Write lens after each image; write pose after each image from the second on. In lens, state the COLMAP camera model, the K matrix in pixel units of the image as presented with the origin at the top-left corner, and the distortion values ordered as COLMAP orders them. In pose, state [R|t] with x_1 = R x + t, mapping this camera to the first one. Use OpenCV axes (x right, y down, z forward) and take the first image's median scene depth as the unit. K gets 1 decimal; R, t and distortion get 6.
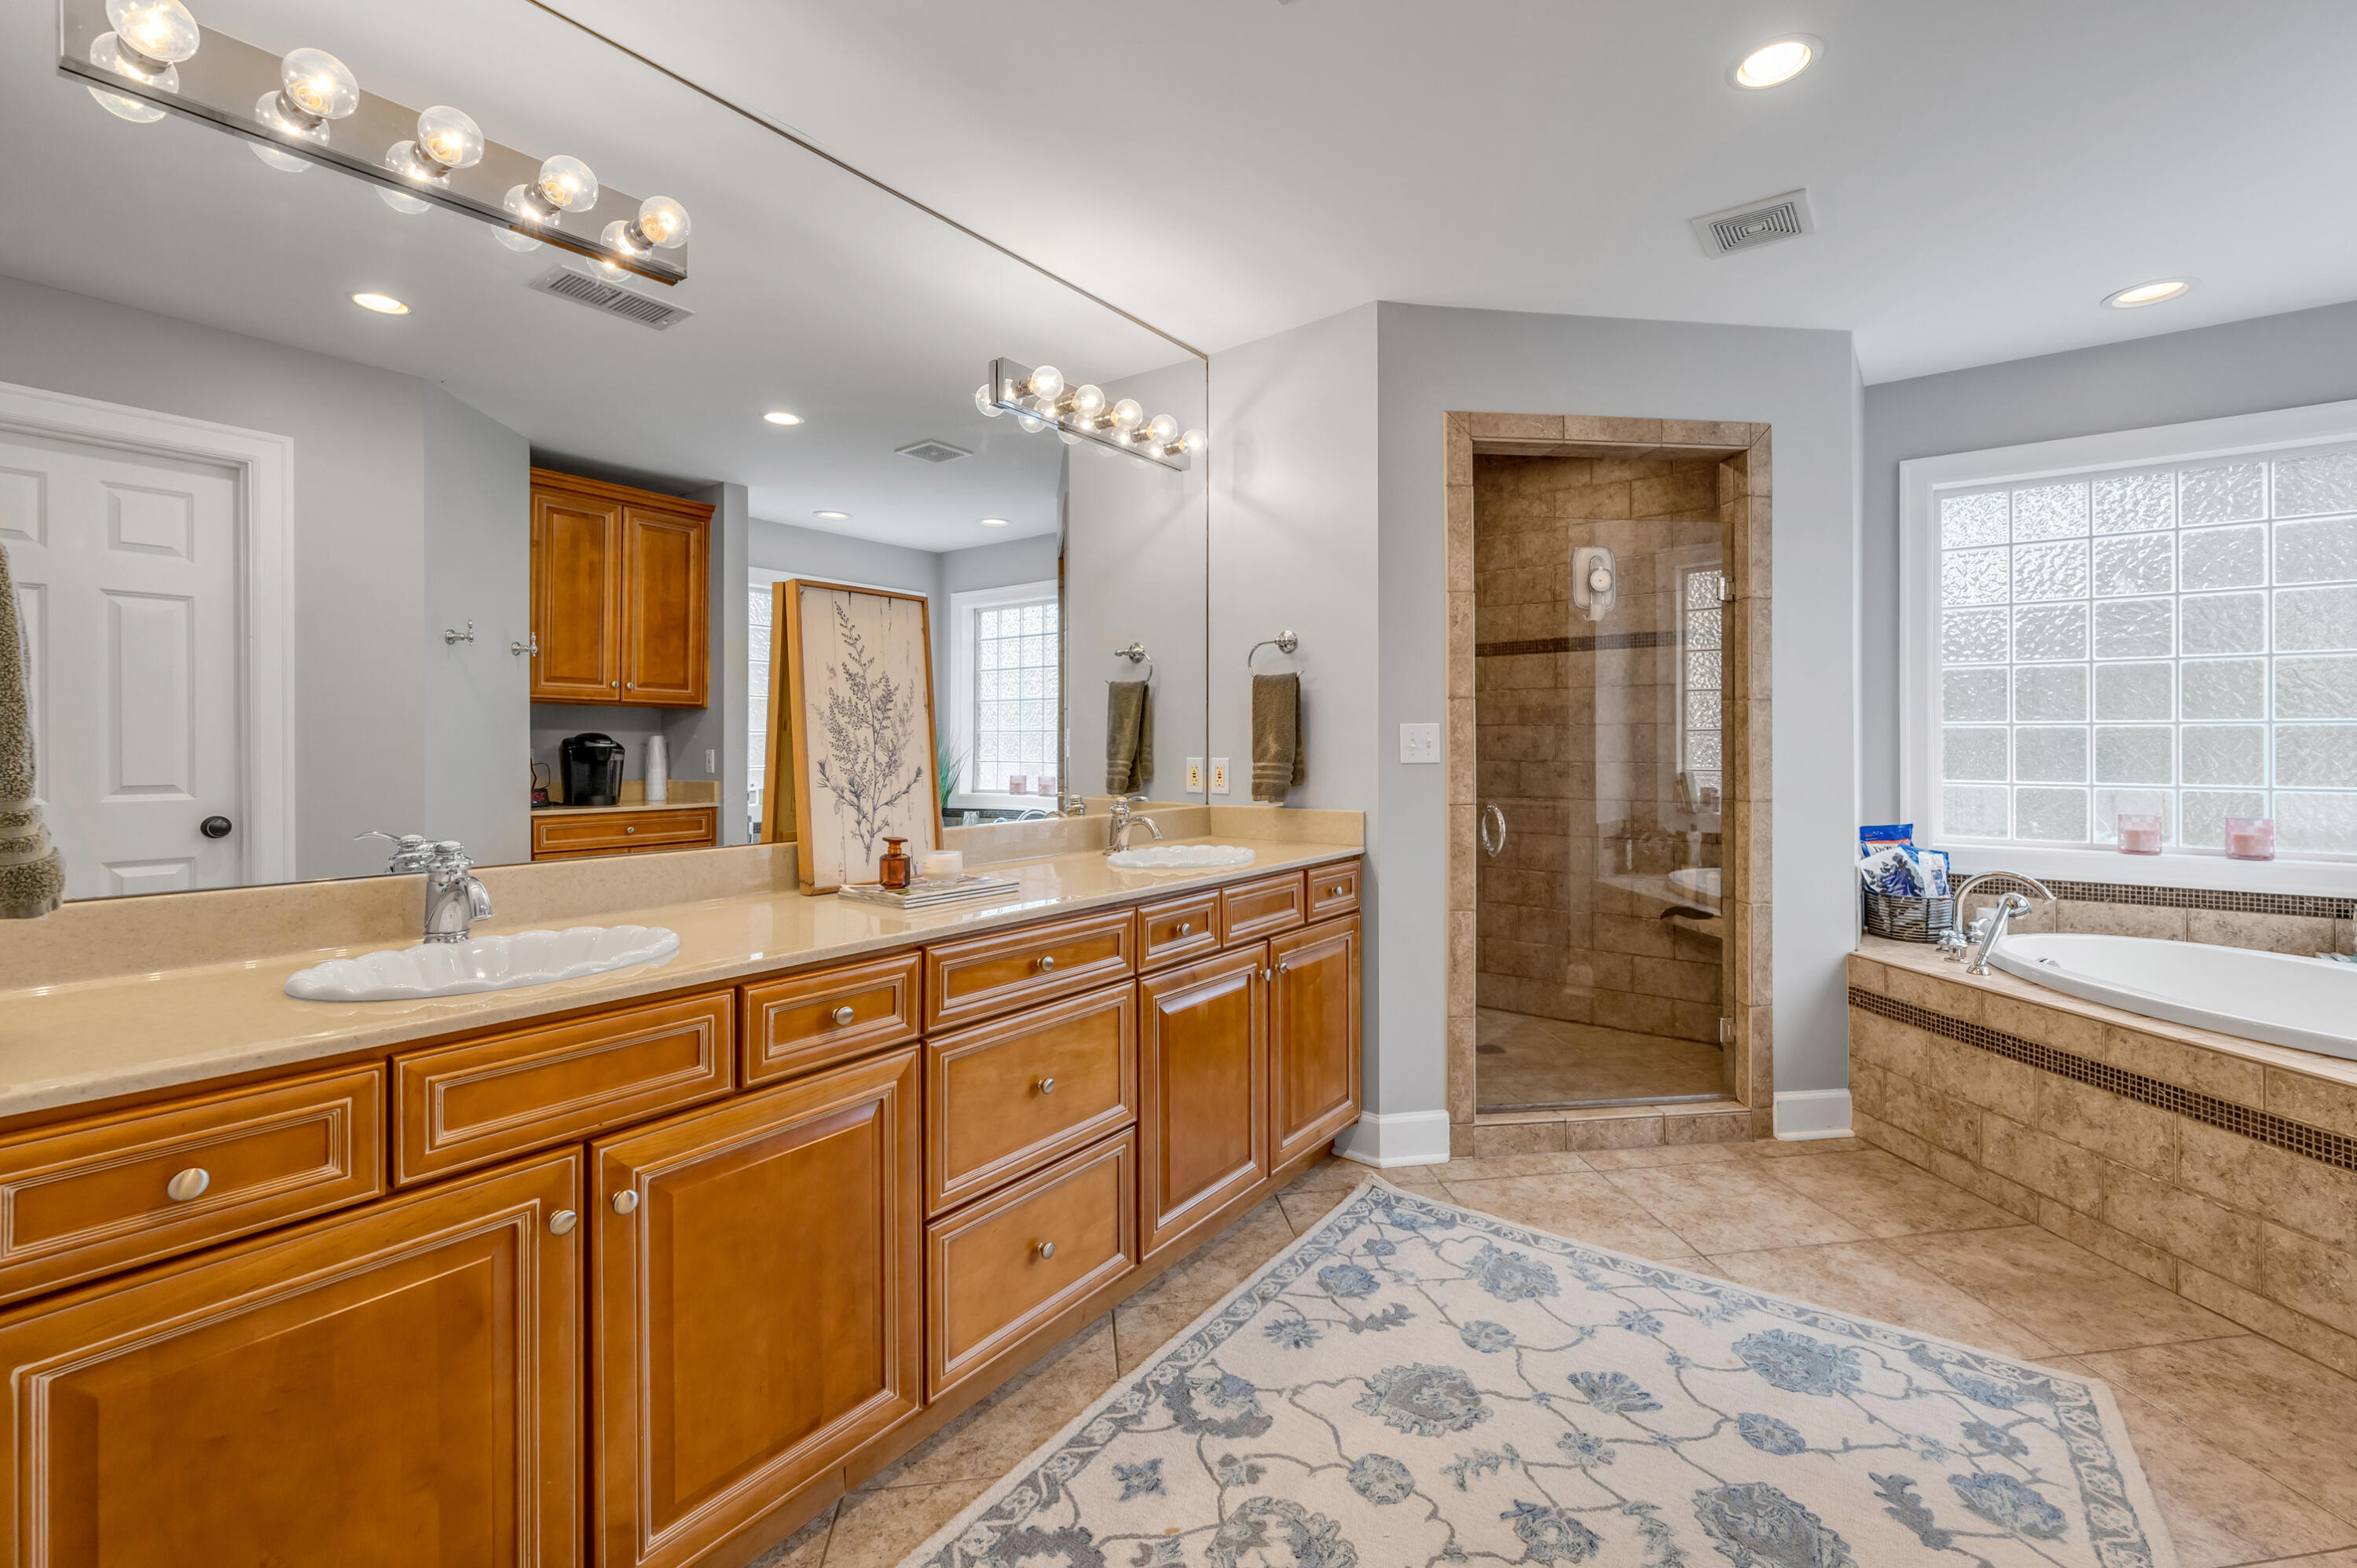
lens RADIAL K [[993.7, 0, 1190.8], [0, 993.7, 738.7], [0, 0, 1]] dist [-0.001907, 0.000053]
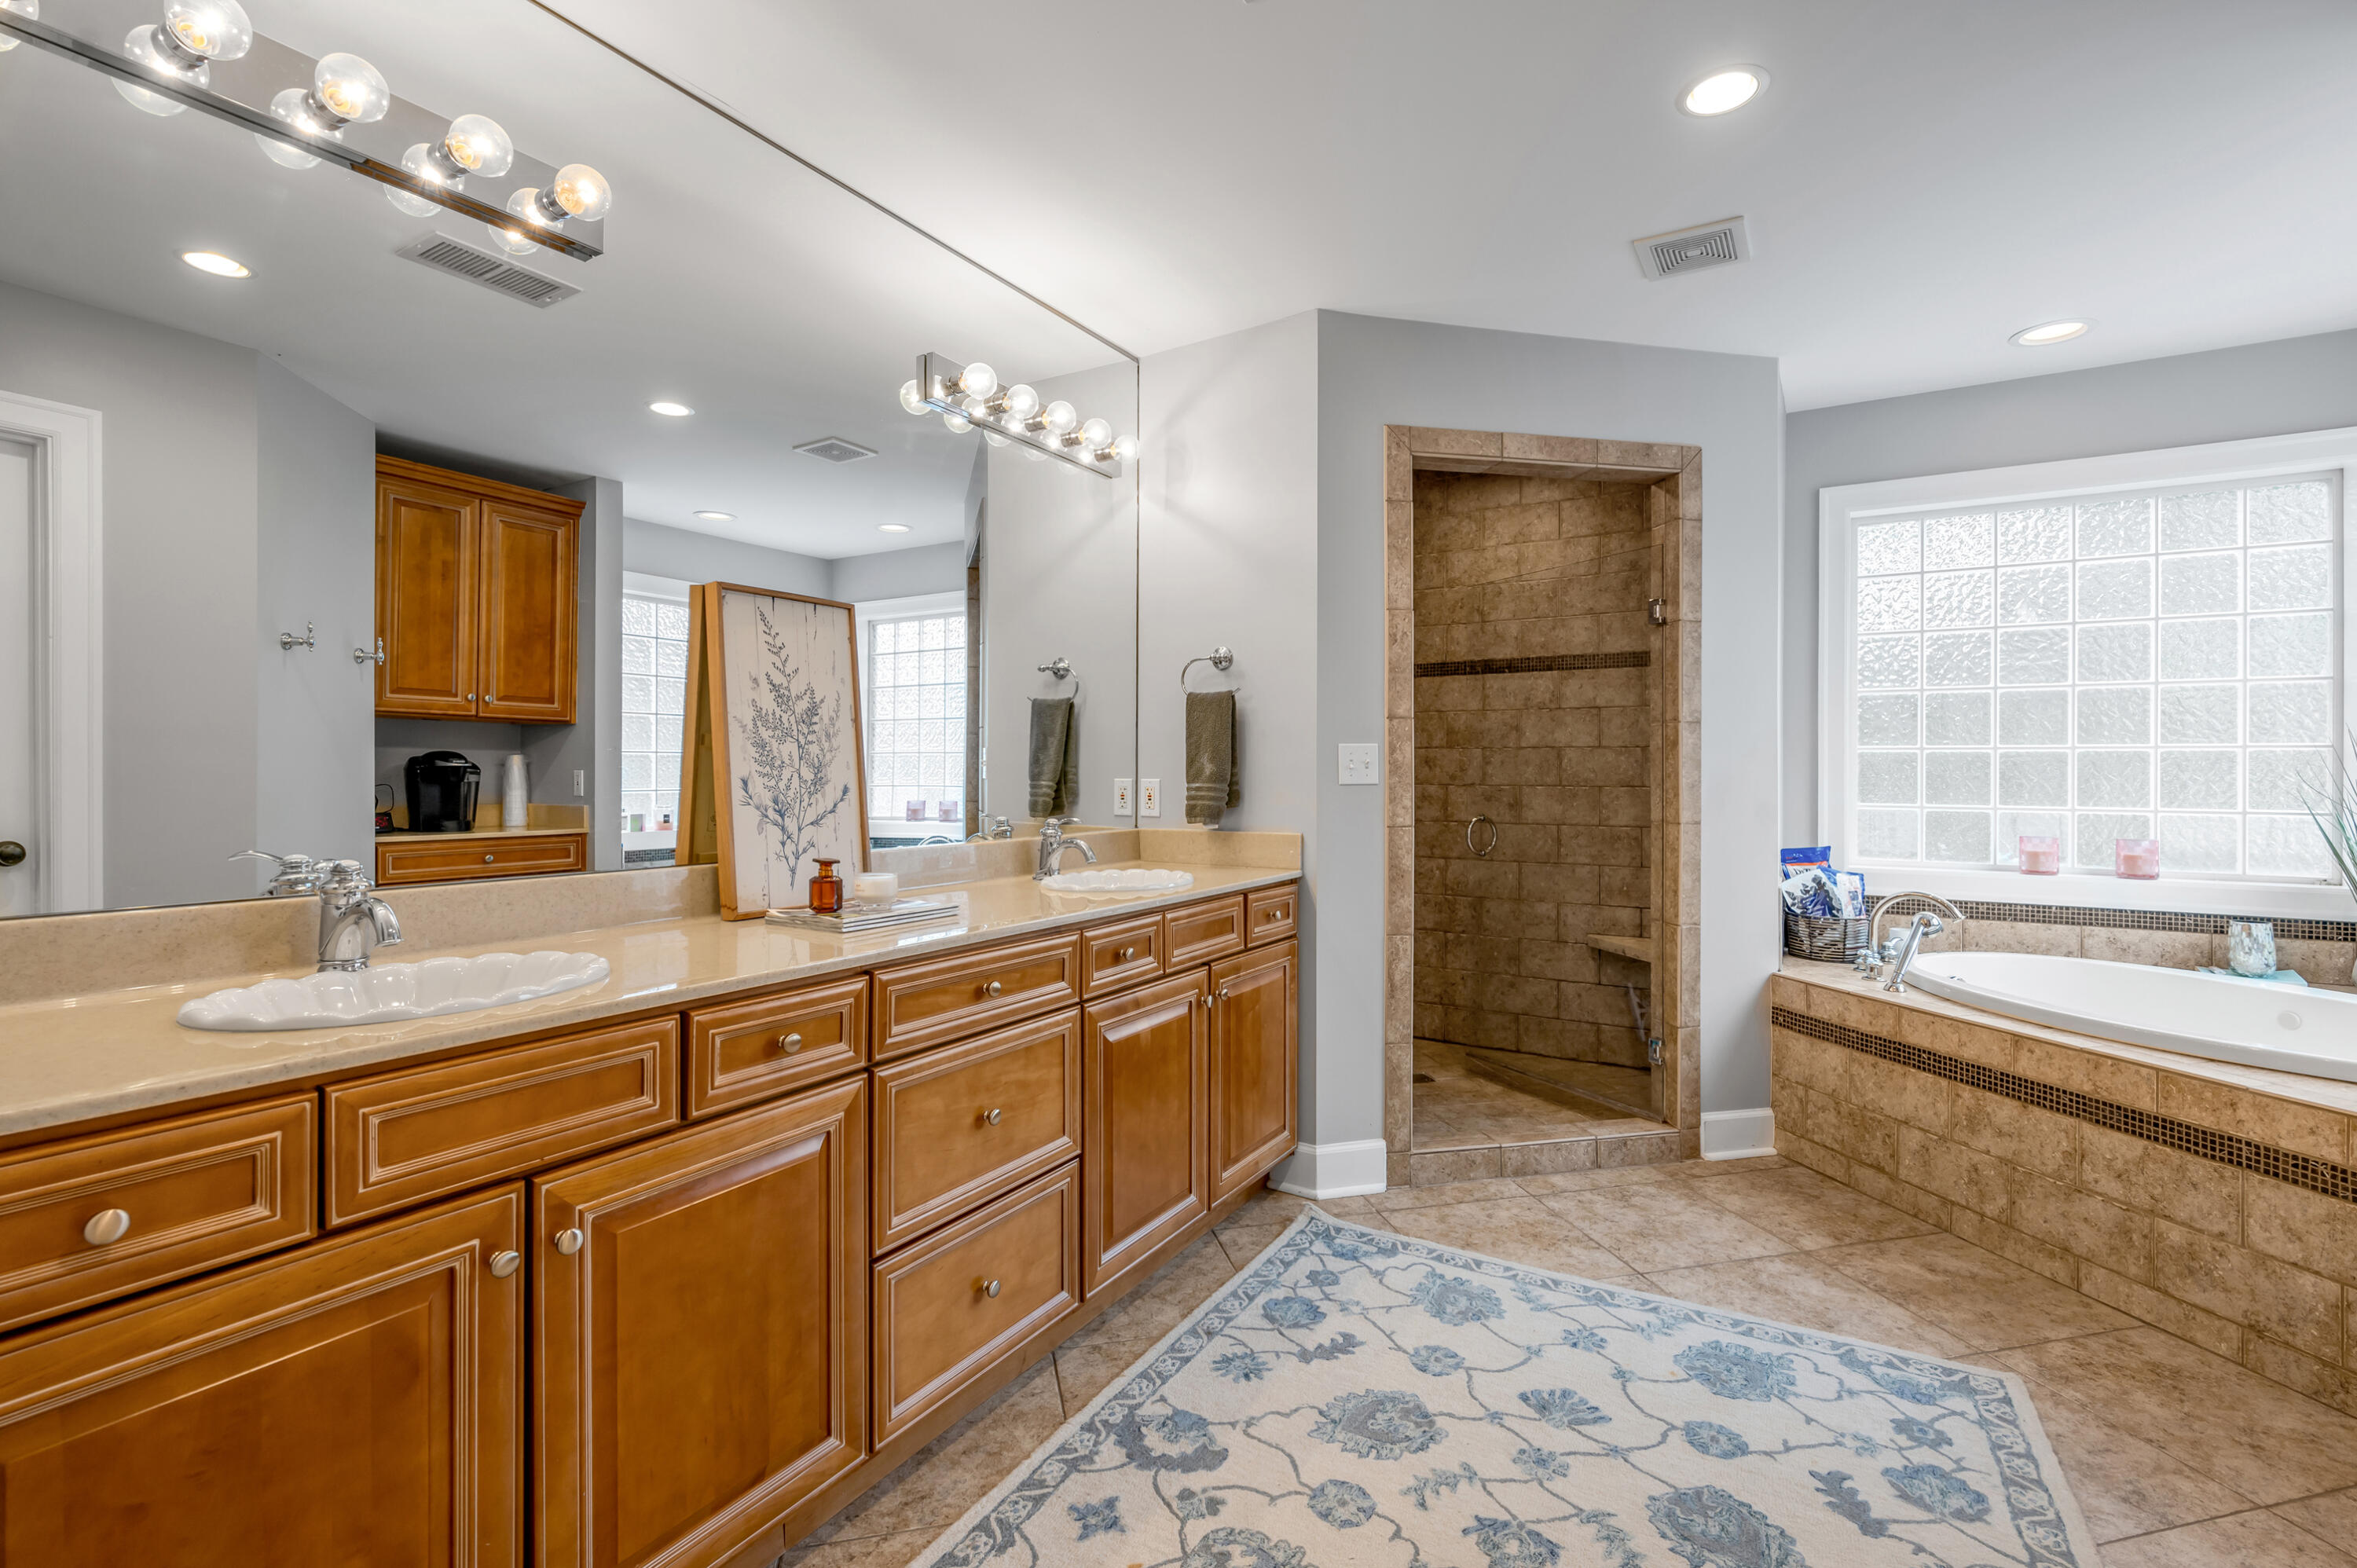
lens RADIAL K [[1054.0, 0, 1175.7], [0, 1054.0, 766.9], [0, 0, 1]] dist [-0.001256, -0.000102]
pose [[0.996160, 0.004169, 0.087457, -0.049375], [-0.004317, 0.999990, 0.001502, 0.008667], [-0.087450, -0.001874, 0.996167, -0.020564]]
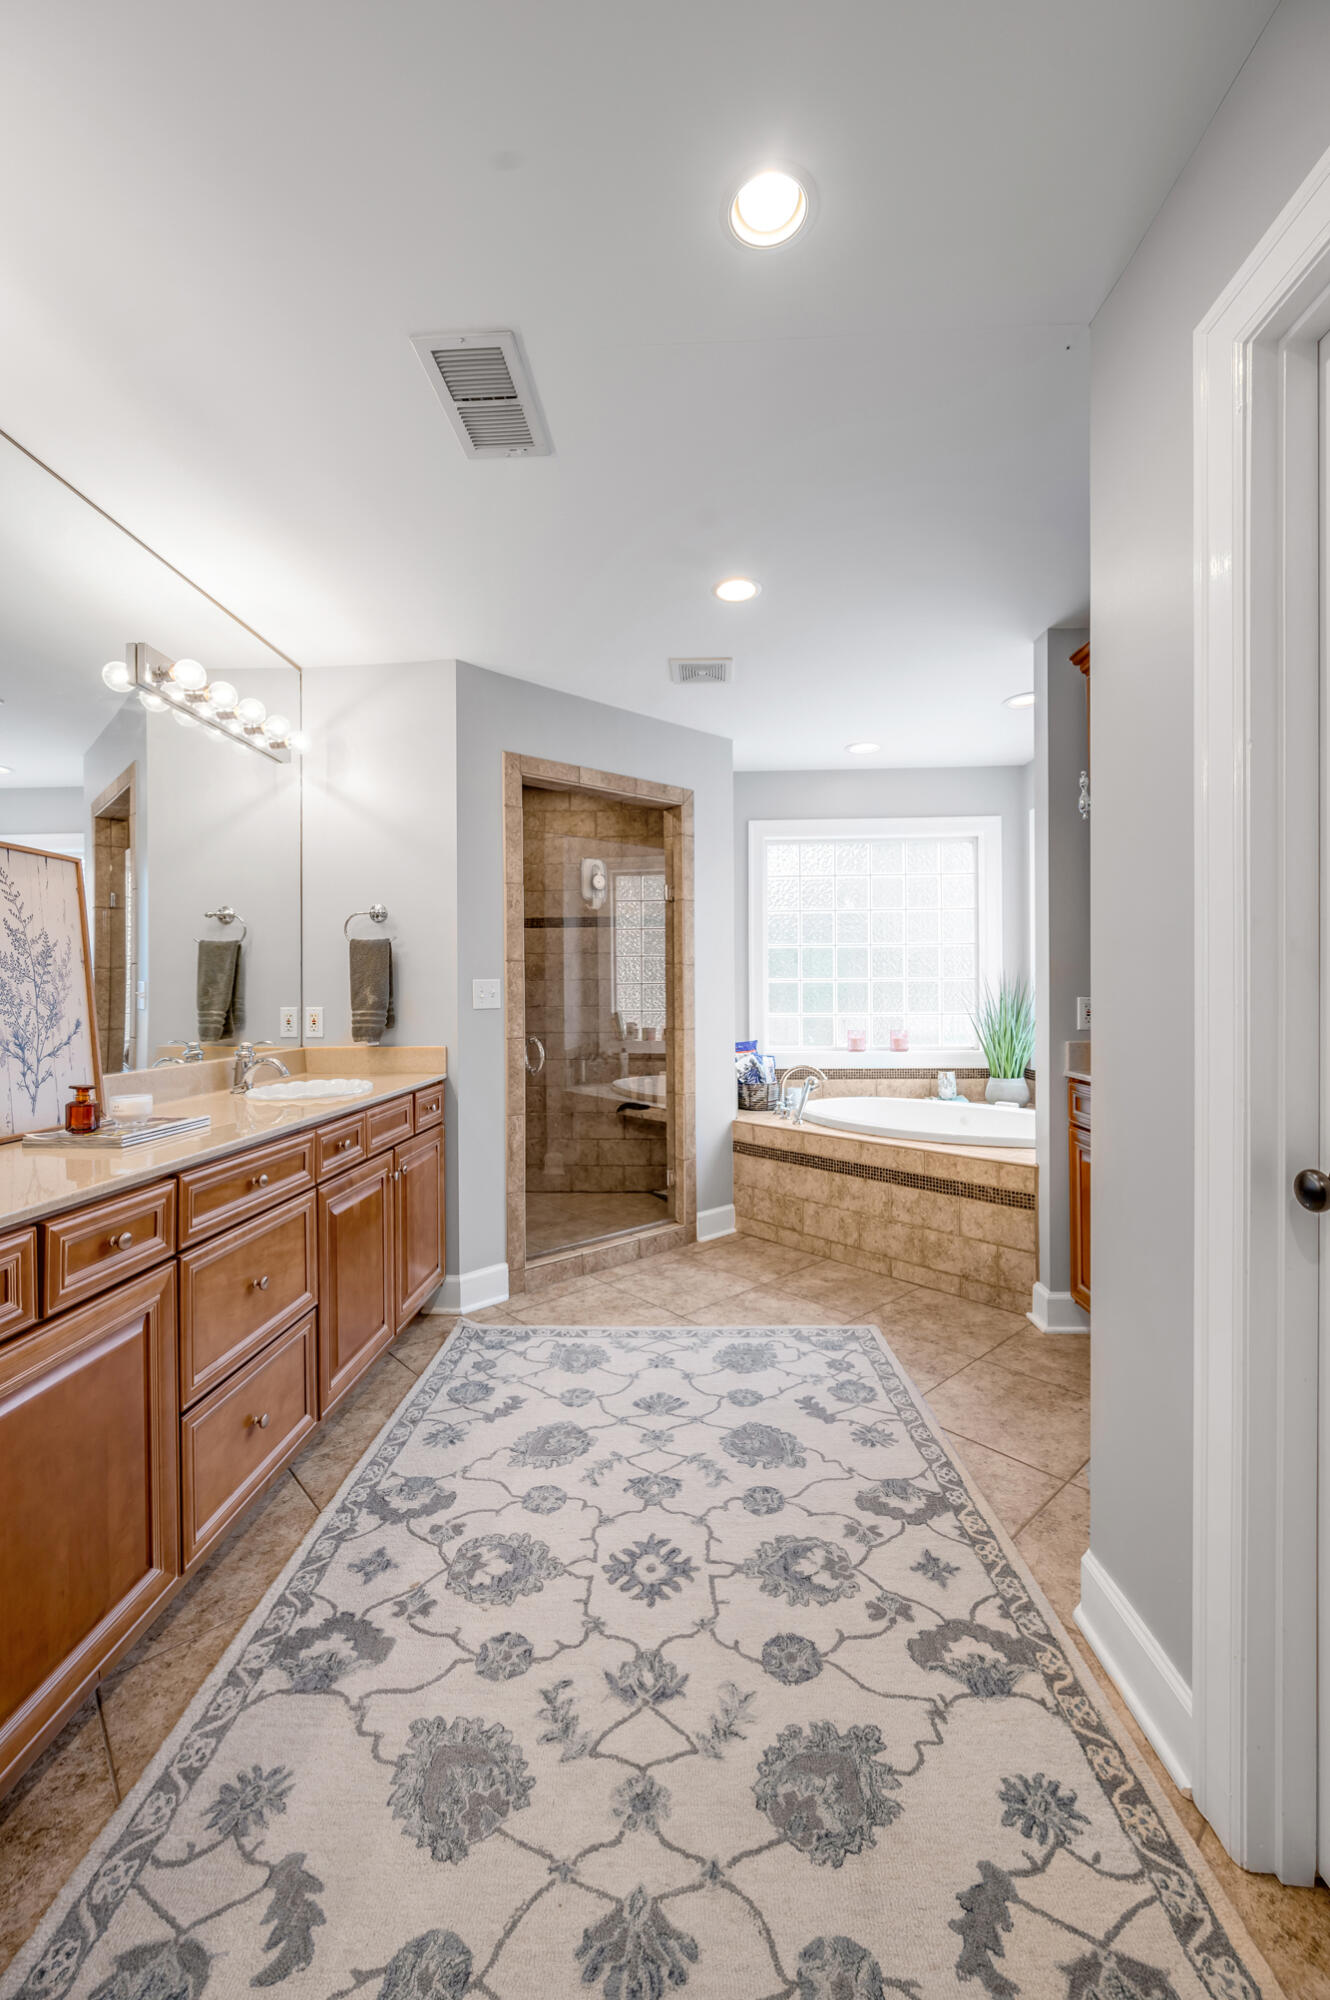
lens RADIAL K [[814.0, 0, 661.7], [0, 814.0, 988.8], [0, 0, 1]] dist [-0.005463, 0.000148]
pose [[0.831188, -0.003585, 0.555980, -0.235551], [0.004653, 0.999989, -0.000508, -0.000665], [-0.555972, 0.003009, 0.831196, -0.063110]]
